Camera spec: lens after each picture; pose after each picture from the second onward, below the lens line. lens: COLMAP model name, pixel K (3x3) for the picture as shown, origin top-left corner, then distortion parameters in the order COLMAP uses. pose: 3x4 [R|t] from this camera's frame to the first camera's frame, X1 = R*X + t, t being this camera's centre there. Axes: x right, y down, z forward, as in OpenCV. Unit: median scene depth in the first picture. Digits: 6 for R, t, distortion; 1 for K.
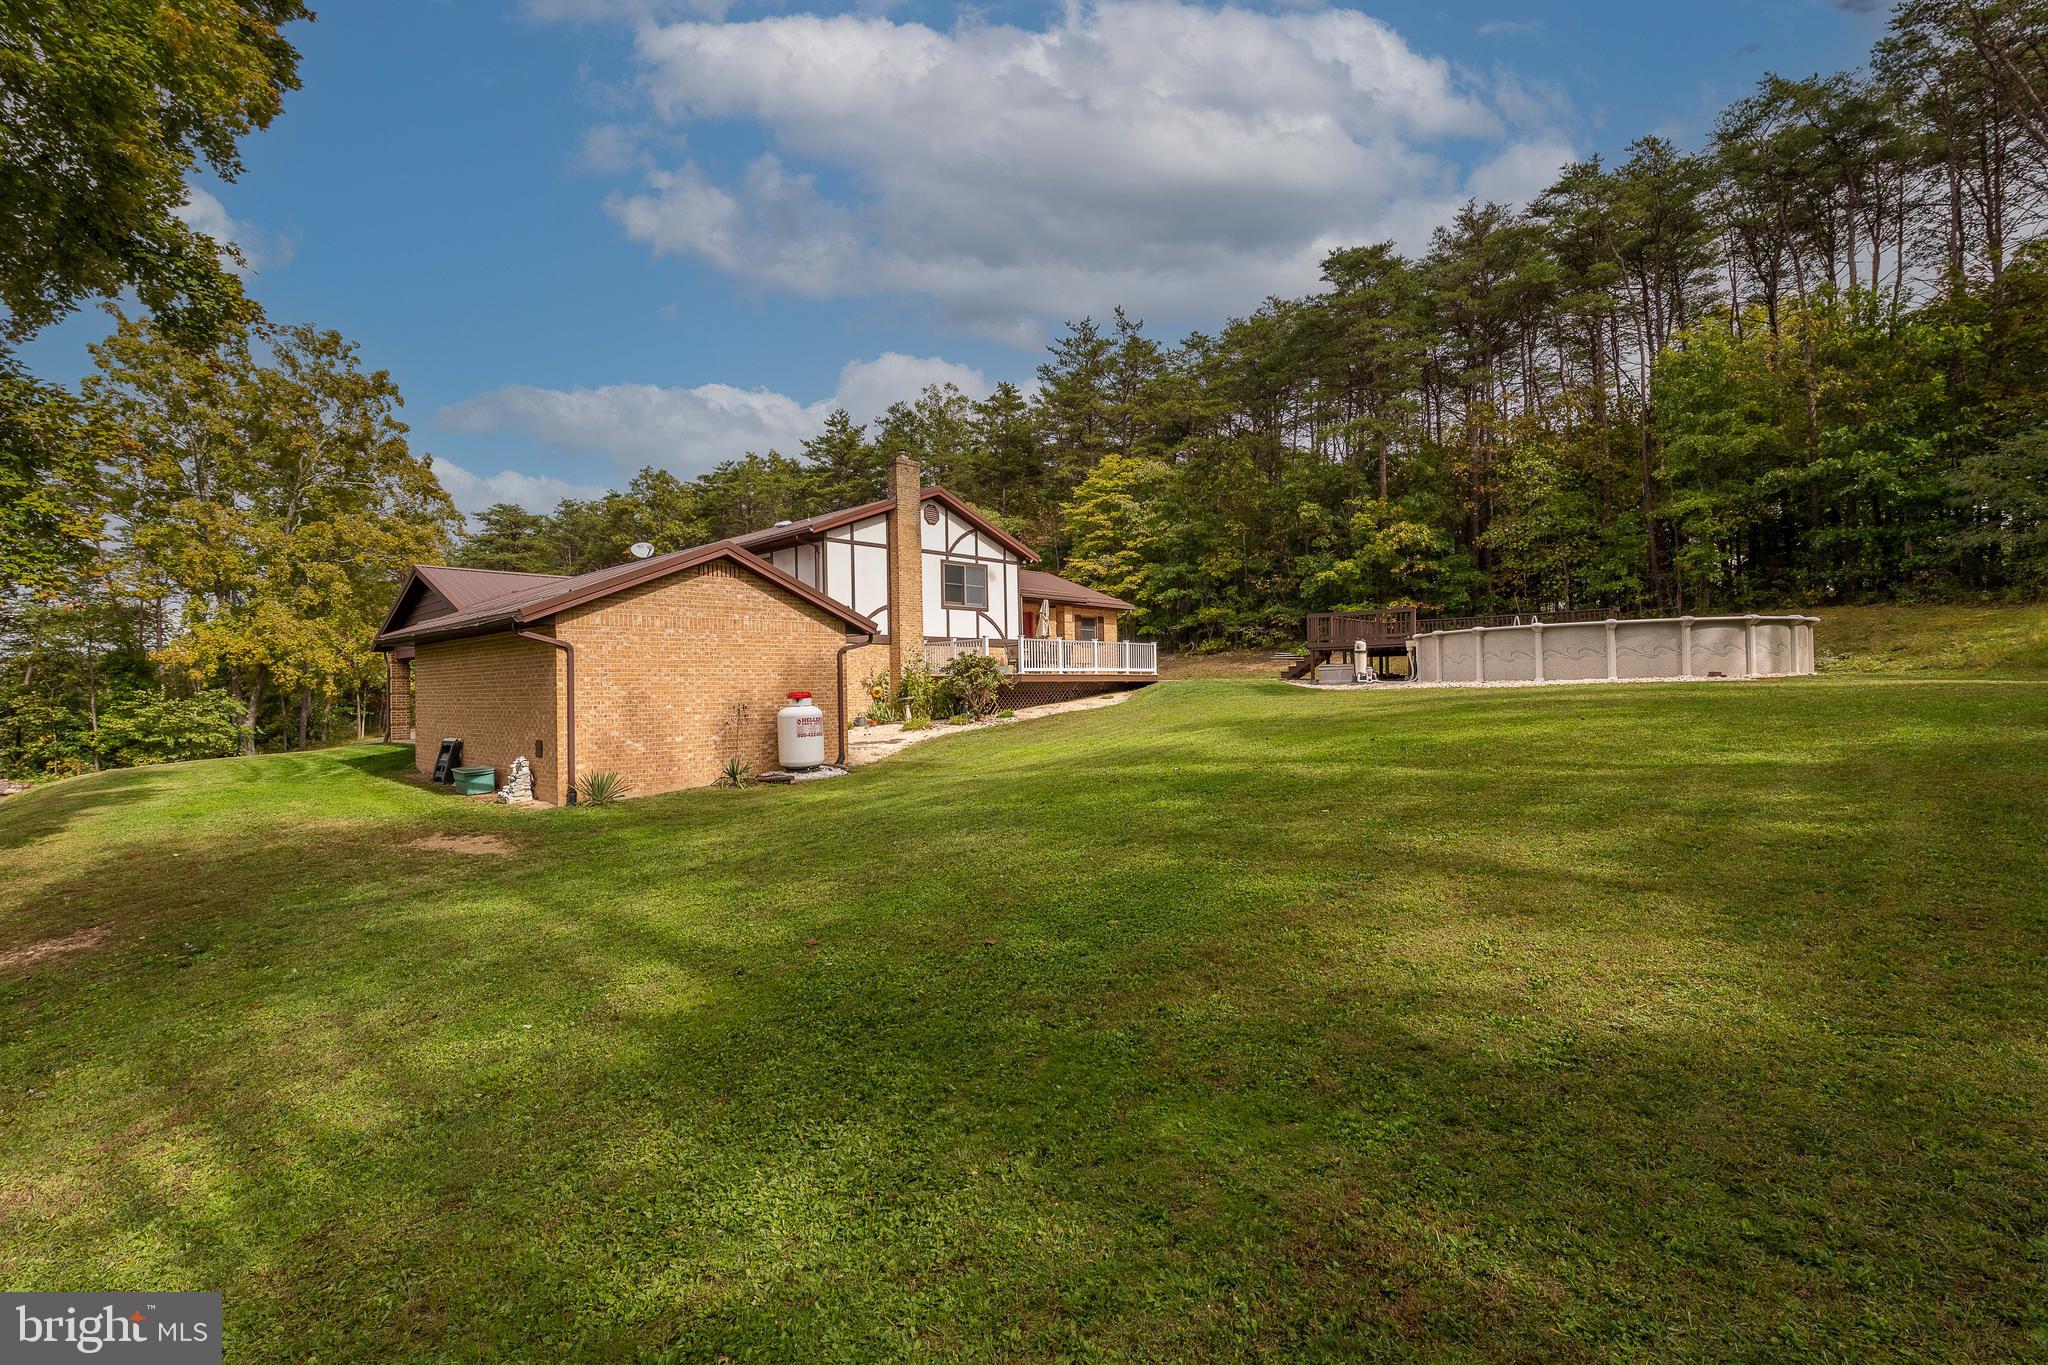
lens RADIAL K [[884.0, 0, 1027.9], [0, 884.0, 686.9], [0, 0, 1]] dist [0.014261, -0.000905]
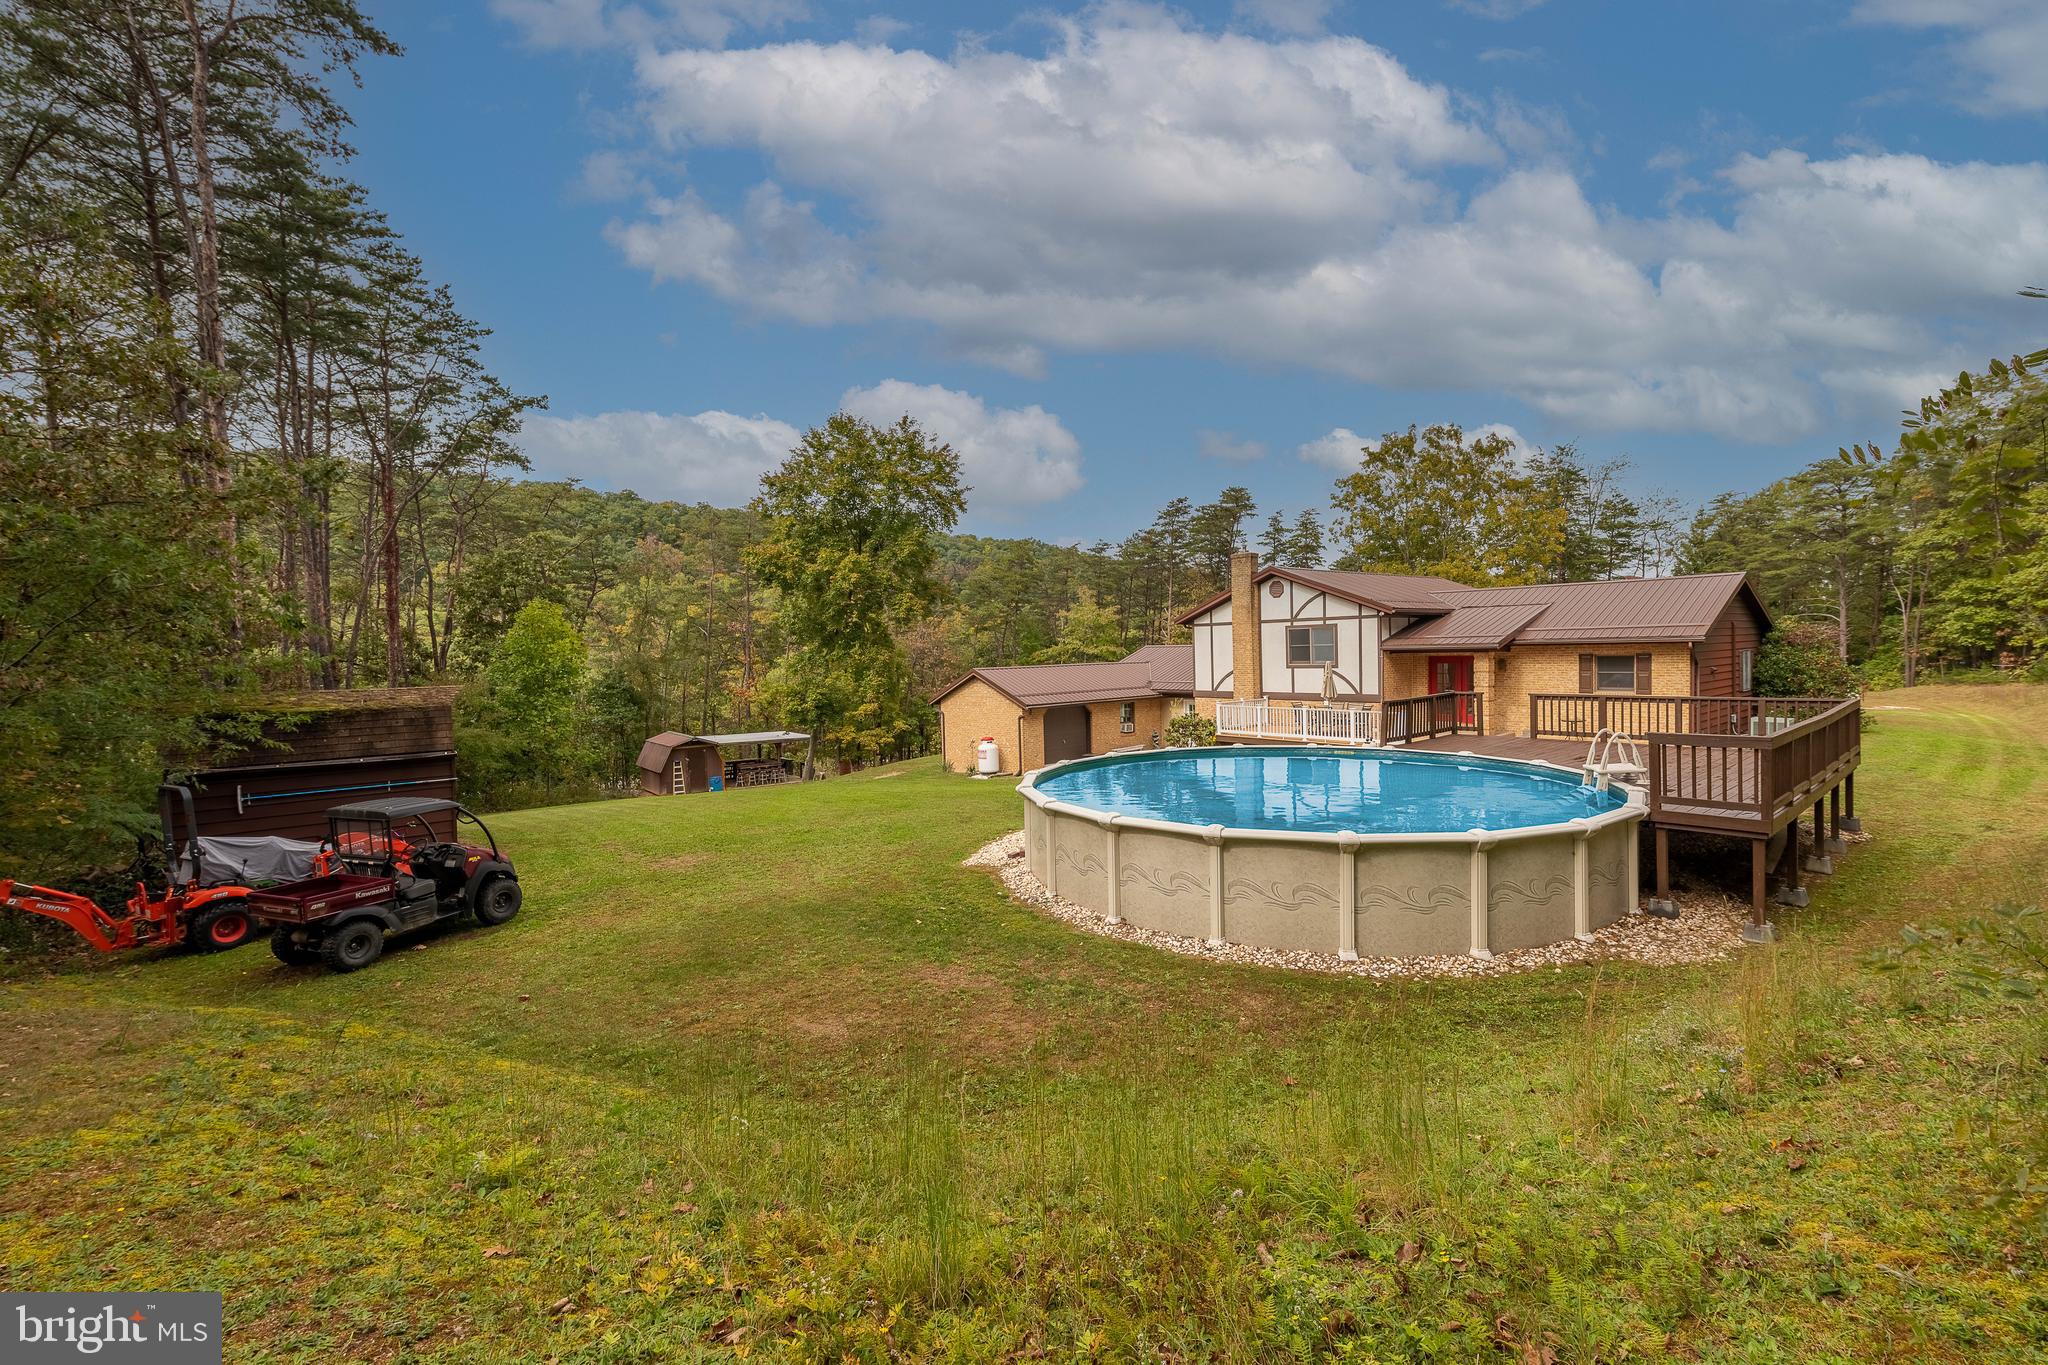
lens RADIAL K [[884.0, 0, 1030.8], [0, 884.0, 670.3], [0, 0, 1]] dist [0.014261, -0.000905]
pose [[-0.103274, 0.043211, -0.993714, 1.070144], [0.026360, 0.998824, 0.040694, -0.139200], [0.994304, -0.021992, -0.104292, 0.774157]]
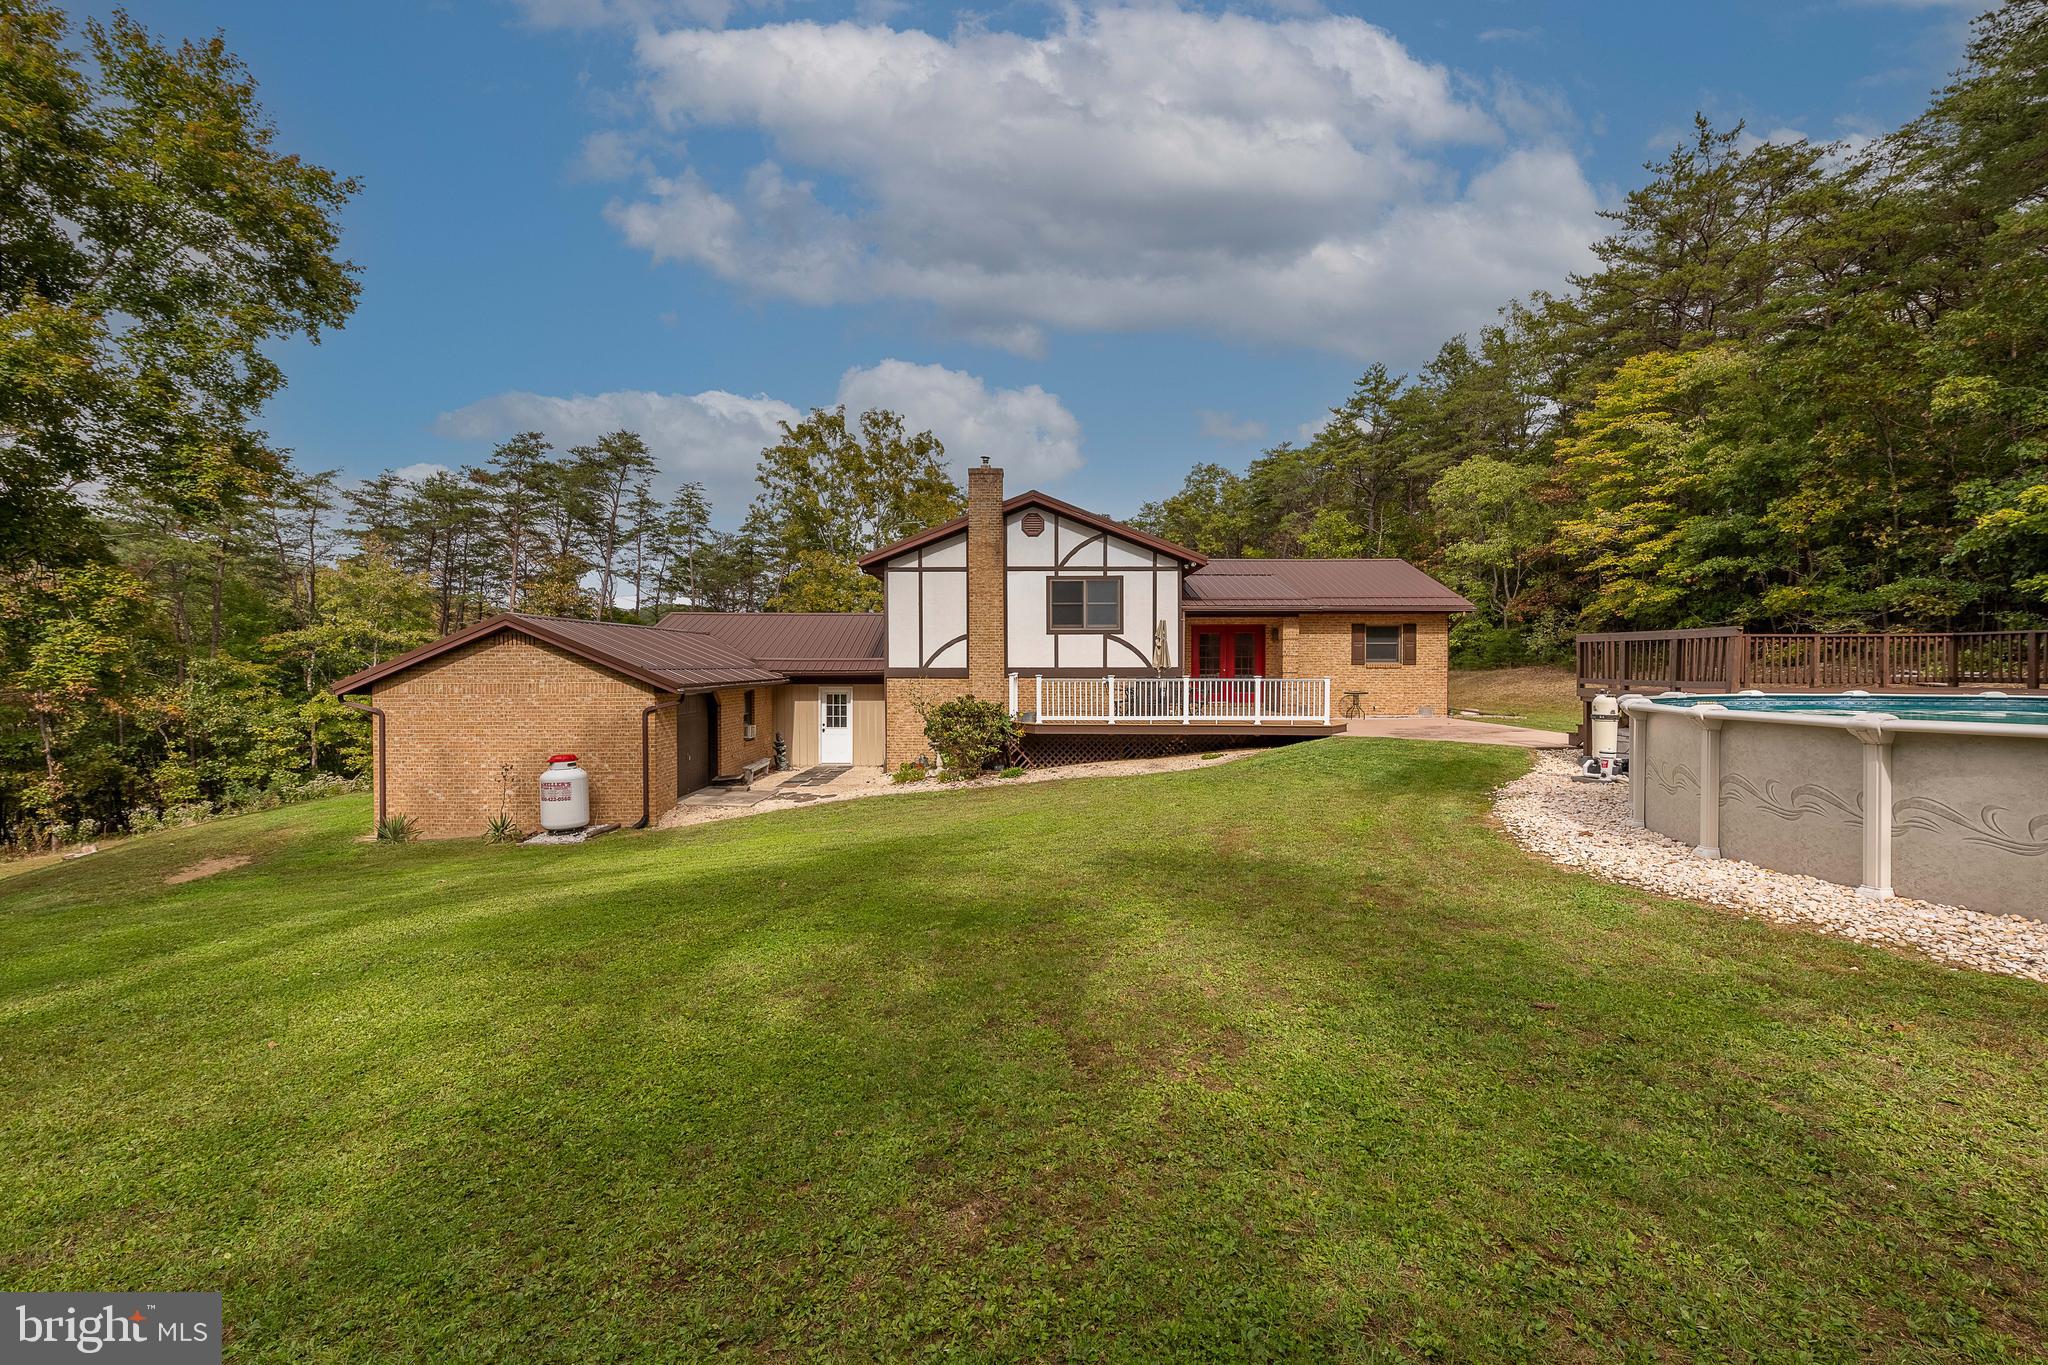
lens RADIAL K [[884.0, 0, 1031.5], [0, 884.0, 679.5], [0, 0, 1]] dist [0.014261, -0.000905]
pose [[0.684952, 0.030312, -0.727957, 0.500798], [-0.011820, 0.999465, 0.030496, -0.069710], [0.728492, -0.012284, 0.684944, 0.402881]]
